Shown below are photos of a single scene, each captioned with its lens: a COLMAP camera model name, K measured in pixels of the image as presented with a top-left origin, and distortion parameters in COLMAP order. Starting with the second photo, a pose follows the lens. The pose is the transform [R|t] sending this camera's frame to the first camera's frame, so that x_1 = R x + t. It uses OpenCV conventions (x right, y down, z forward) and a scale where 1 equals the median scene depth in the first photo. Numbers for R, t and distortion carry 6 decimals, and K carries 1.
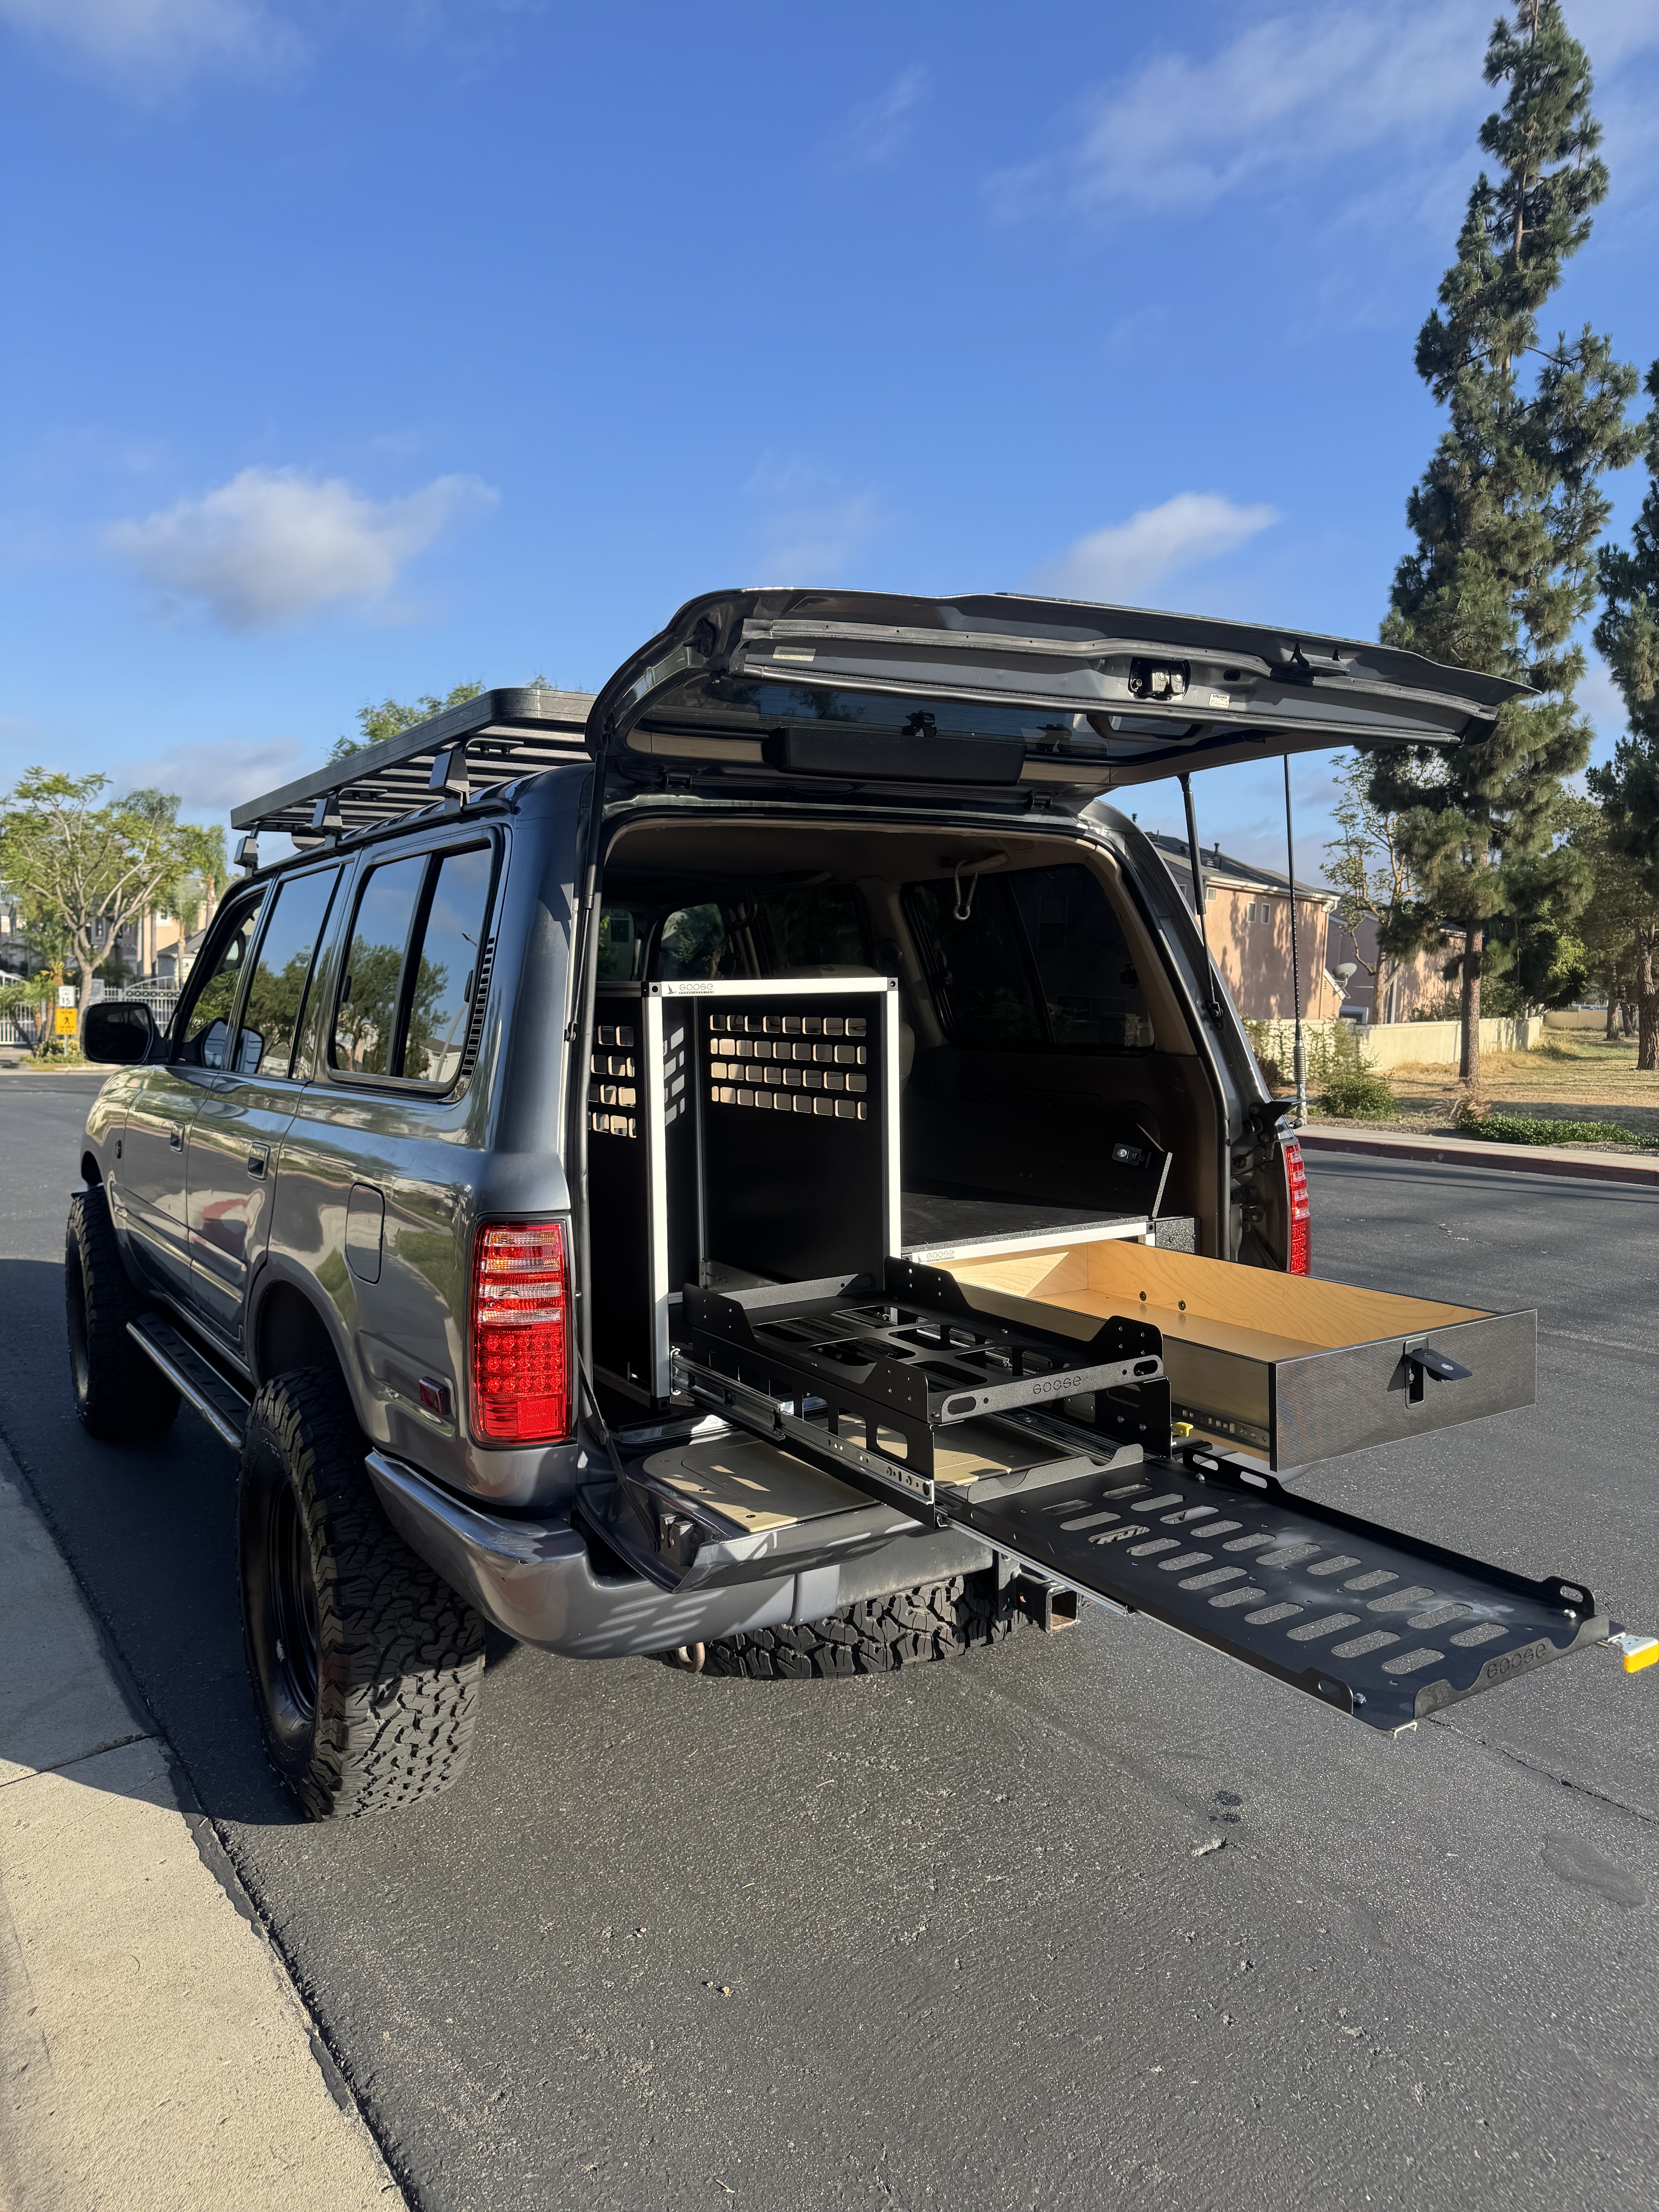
lens RADIAL K [[1575.9, 0, 829.5], [0, 1575.9, 1106.0], [0, 0, 1]] dist [0.062716, -0.001322]
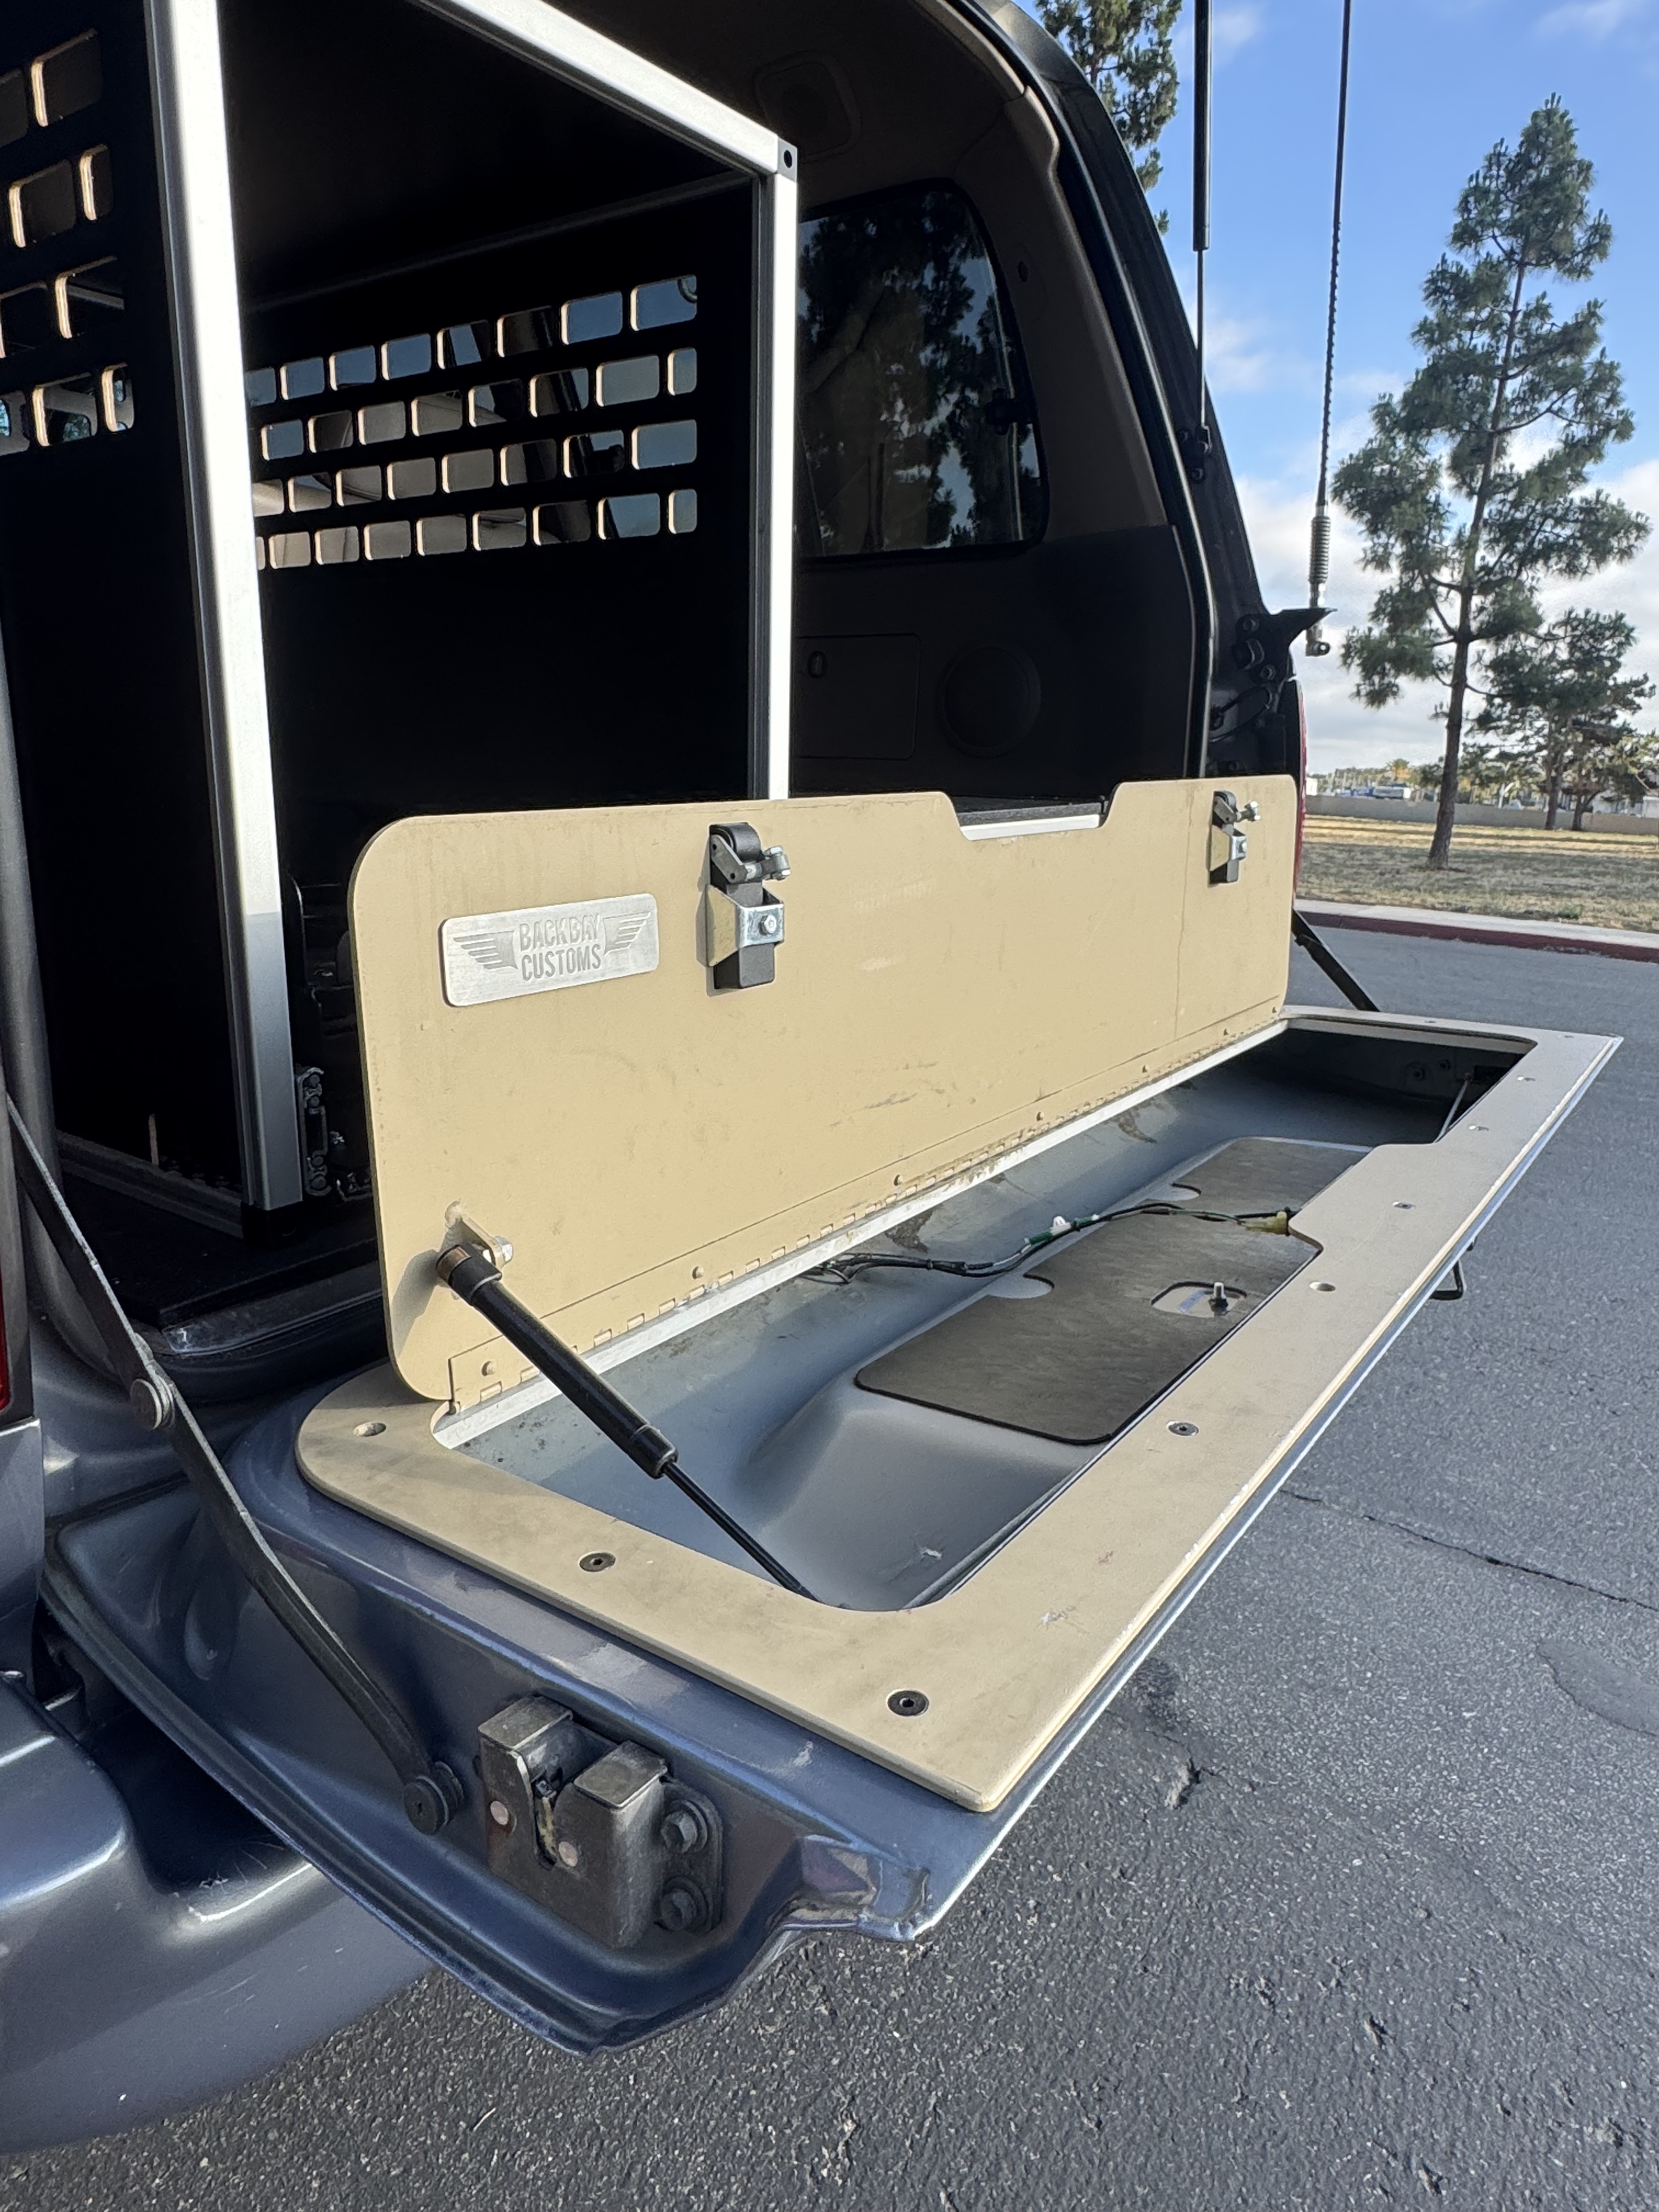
lens RADIAL K [[1400.2, 0, 829.5], [0, 1400.2, 1106.0], [0, 0, 1]] dist [-0.015143, 0.003046]
pose [[0.917957, -0.060281, 0.392074, -0.101396], [-0.008864, 0.985022, 0.172198, 0.095682], [-0.396582, -0.161546, 0.903674, 0.600034]]
